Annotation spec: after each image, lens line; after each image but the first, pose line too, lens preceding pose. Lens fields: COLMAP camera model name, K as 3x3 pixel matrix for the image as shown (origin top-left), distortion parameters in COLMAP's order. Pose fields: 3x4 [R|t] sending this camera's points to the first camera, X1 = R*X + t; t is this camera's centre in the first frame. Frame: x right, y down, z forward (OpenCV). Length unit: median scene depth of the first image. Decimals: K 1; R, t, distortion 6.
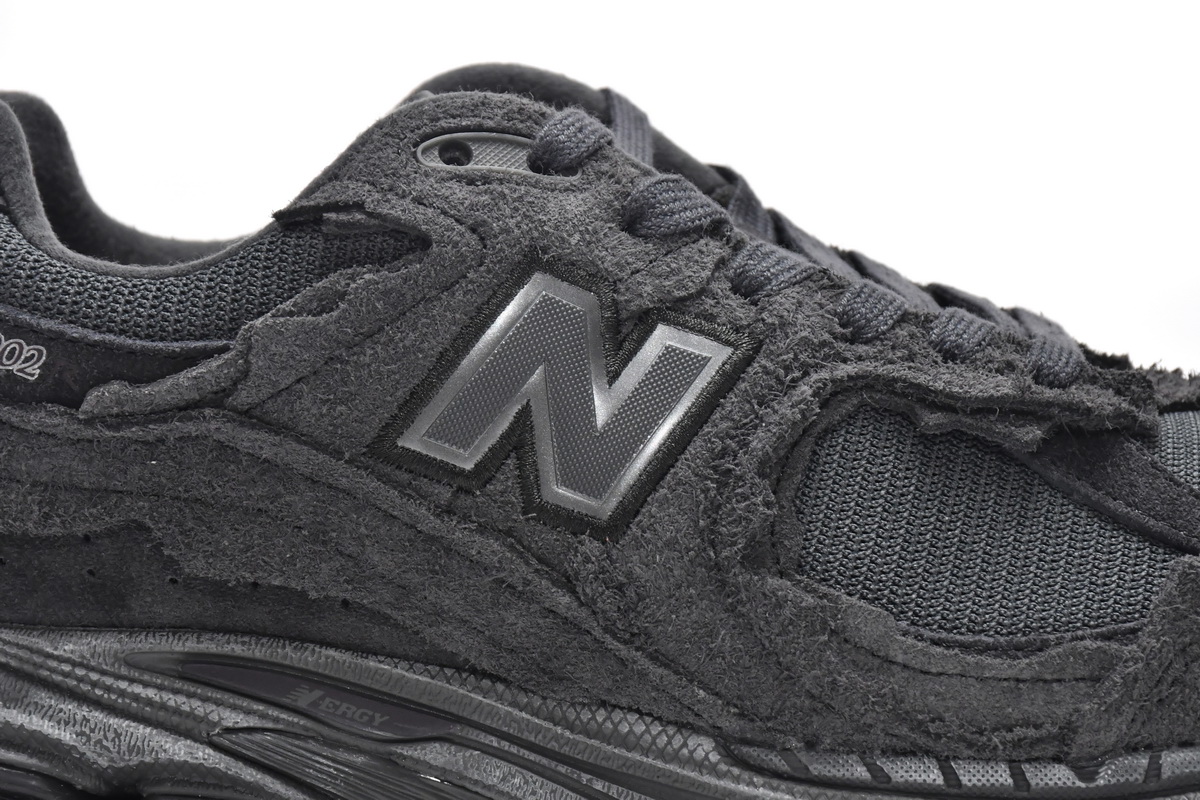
lens RADIAL K [[4244.2, 0, 597.9], [0, 4244.2, 406.6], [0, 0, 1]] dist [0.039900, 0.000000]
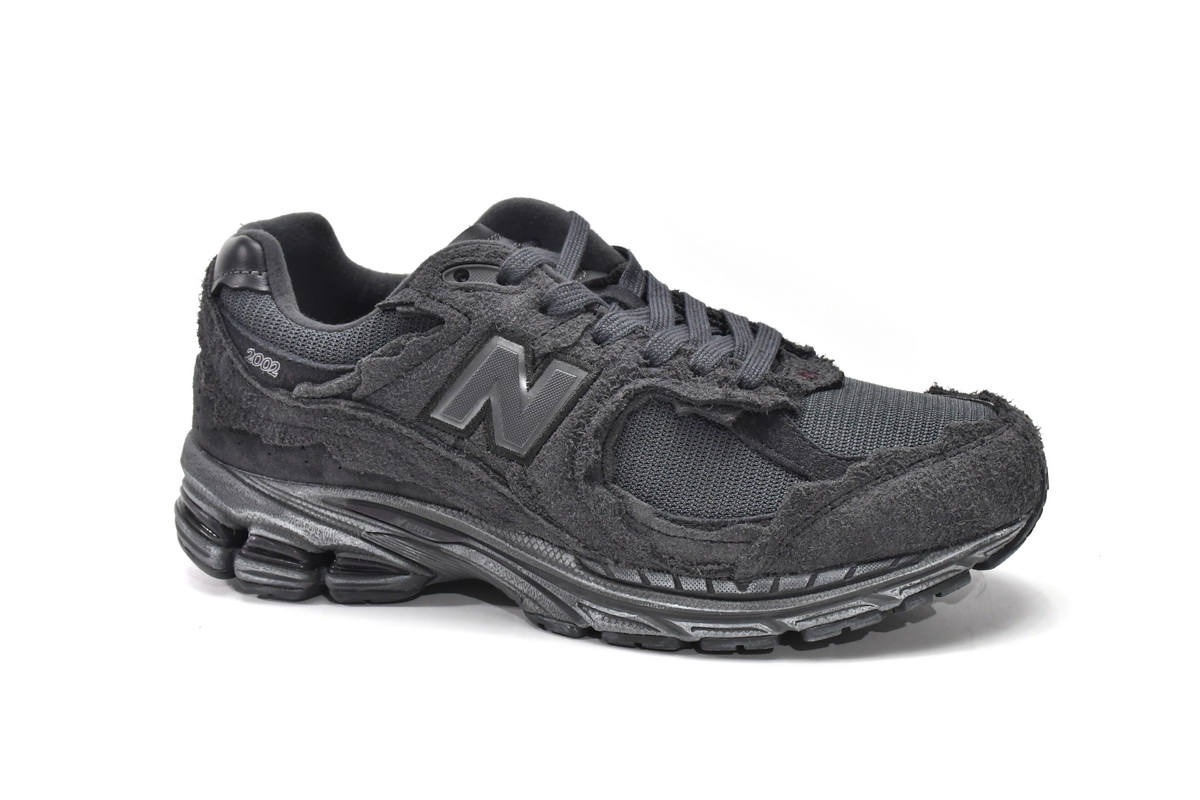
lens RADIAL K [[1572.4, 0, 594.8], [0, 1572.4, 395.5], [0, 0, 1]] dist [0.040888, 0.000000]
pose [[0.975213, 0.039203, -0.217769, 0.206287], [0.010684, 0.974689, 0.223309, -0.177460], [0.221011, -0.220100, 0.950110, 0.261005]]
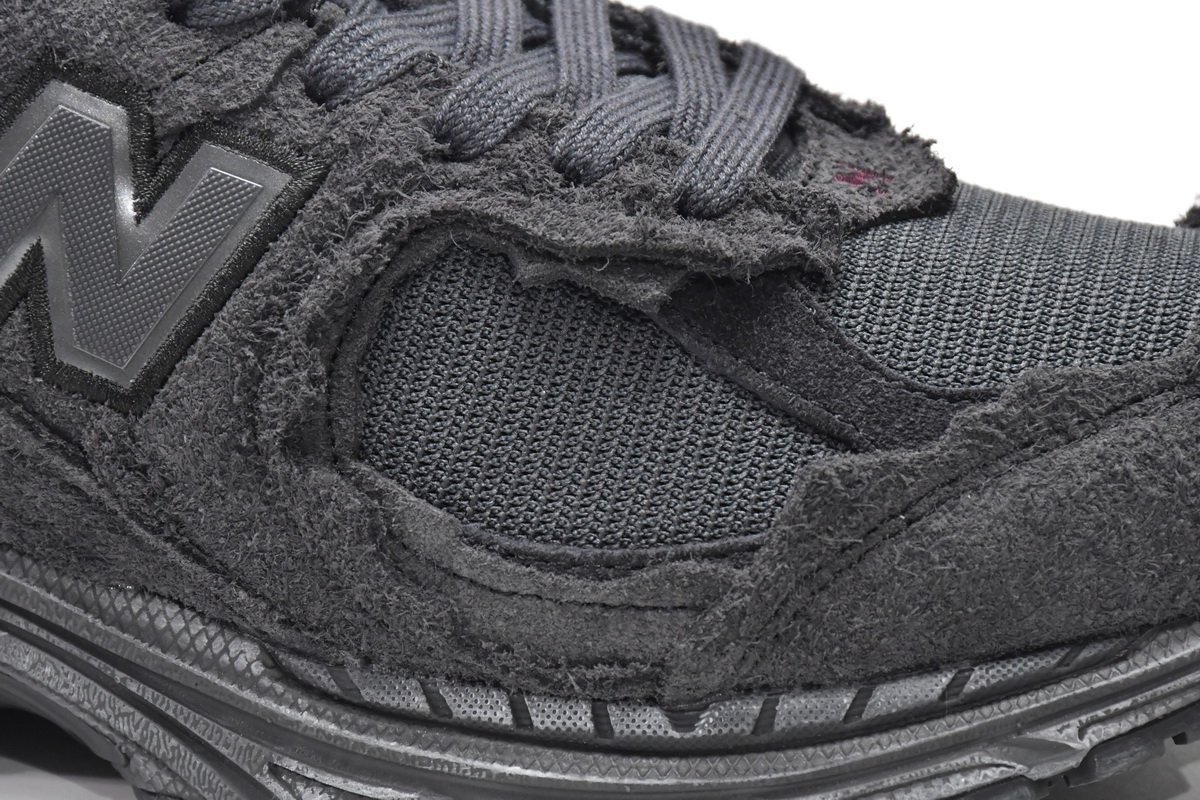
lens RADIAL K [[4818.7, 0, 594.9], [0, 4818.7, 389.5], [0, 0, 1]] dist [0.050978, 0.000000]
pose [[0.980969, 0.045973, -0.188645, 0.267967], [0.005377, 0.964760, 0.263077, -0.219418], [0.194092, -0.259085, 0.946152, 0.122772]]
